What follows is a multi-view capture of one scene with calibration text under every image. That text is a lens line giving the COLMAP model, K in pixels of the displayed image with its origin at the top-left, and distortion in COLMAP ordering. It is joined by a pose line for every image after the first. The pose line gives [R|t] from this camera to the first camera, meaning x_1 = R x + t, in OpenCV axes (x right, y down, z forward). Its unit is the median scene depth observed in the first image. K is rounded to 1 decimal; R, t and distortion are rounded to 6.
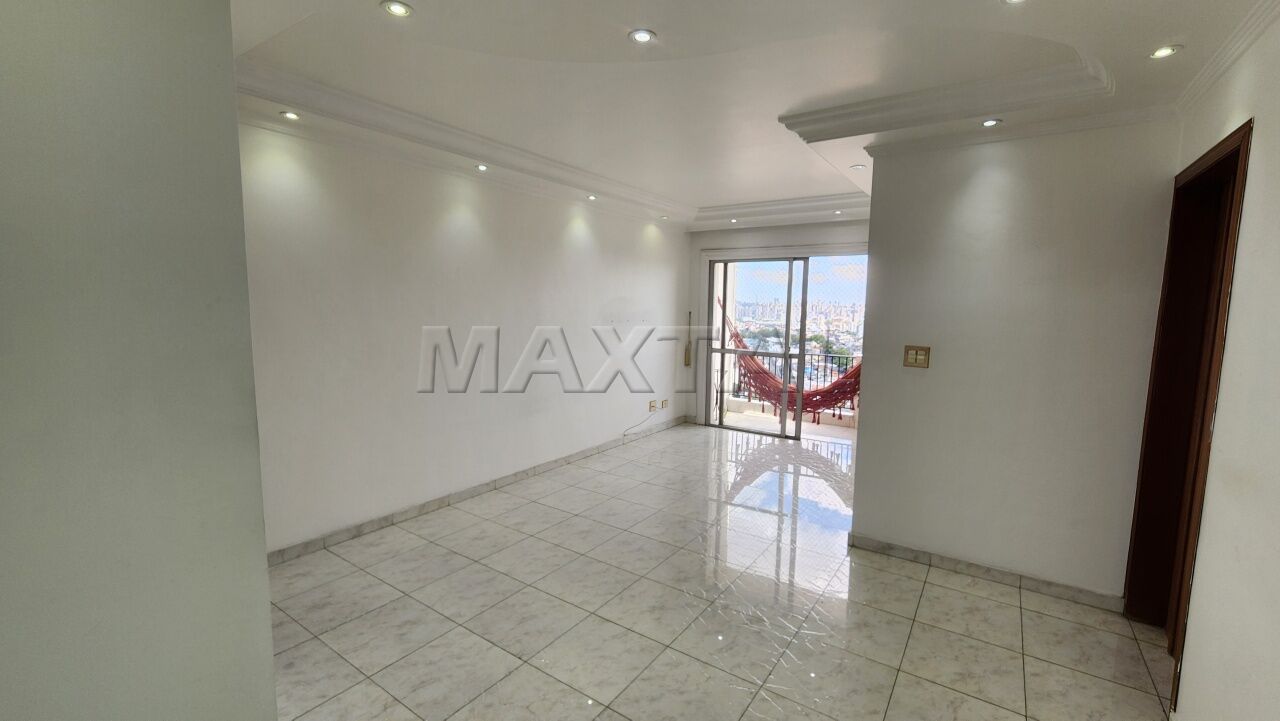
lens RADIAL K [[527.4, 0, 635.6], [0, 527.4, 359.6], [0, 0, 1]] dist [-0.003595, -0.000236]
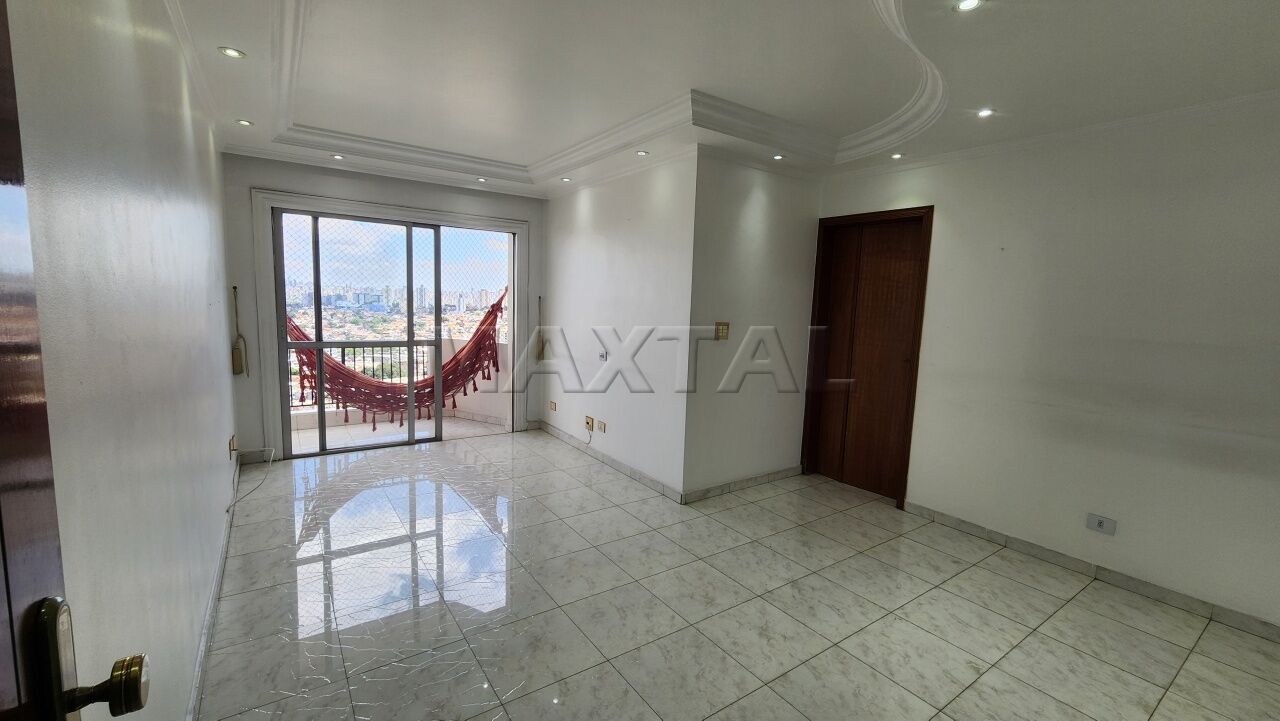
lens RADIAL K [[527.4, 0, 635.6], [0, 527.4, 359.6], [0, 0, 1]] dist [-0.003595, -0.000236]
pose [[0.350293, -0.107646, 0.930434, -0.639201], [0.068818, 0.993647, 0.089051, -0.057165], [-0.934108, 0.032837, 0.355476, 0.698284]]
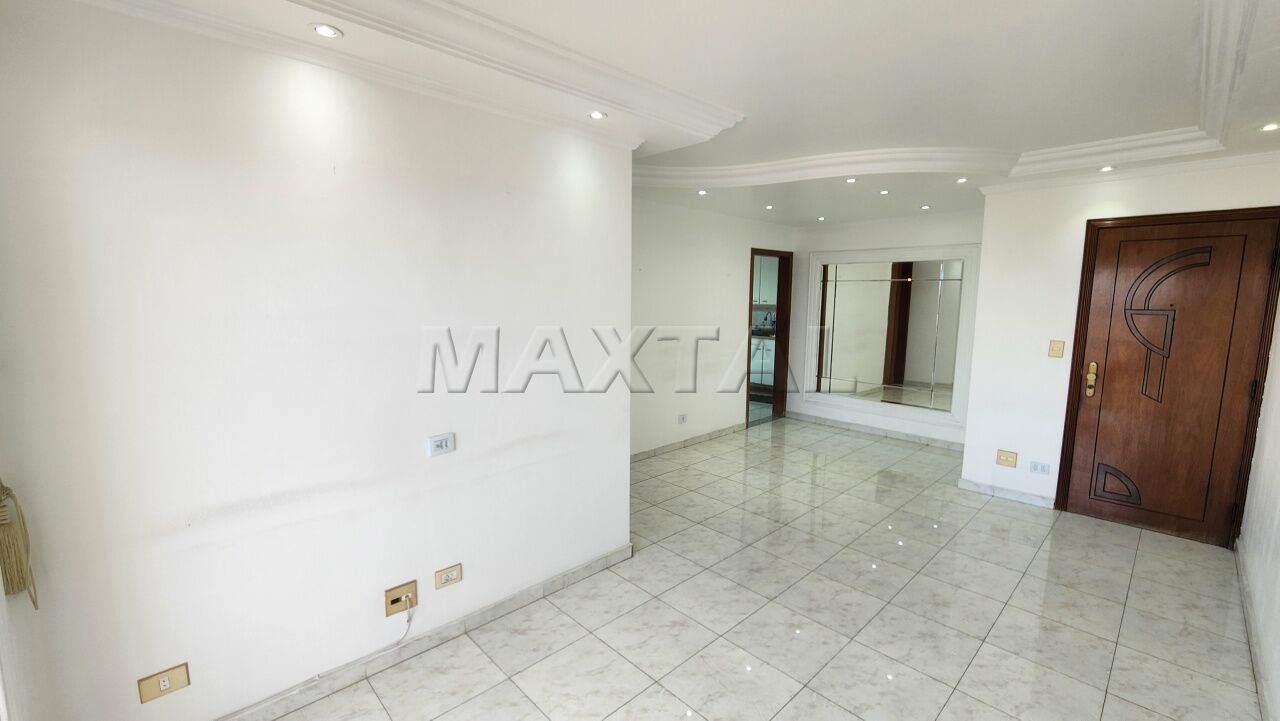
lens RADIAL K [[527.4, 0, 635.6], [0, 527.4, 359.6], [0, 0, 1]] dist [-0.003595, -0.000236]
pose [[-0.980210, -0.044230, 0.192958, 0.232338], [0.001559, 0.972965, 0.230946, -0.228089], [-0.197956, 0.226676, -0.953641, 1.875535]]
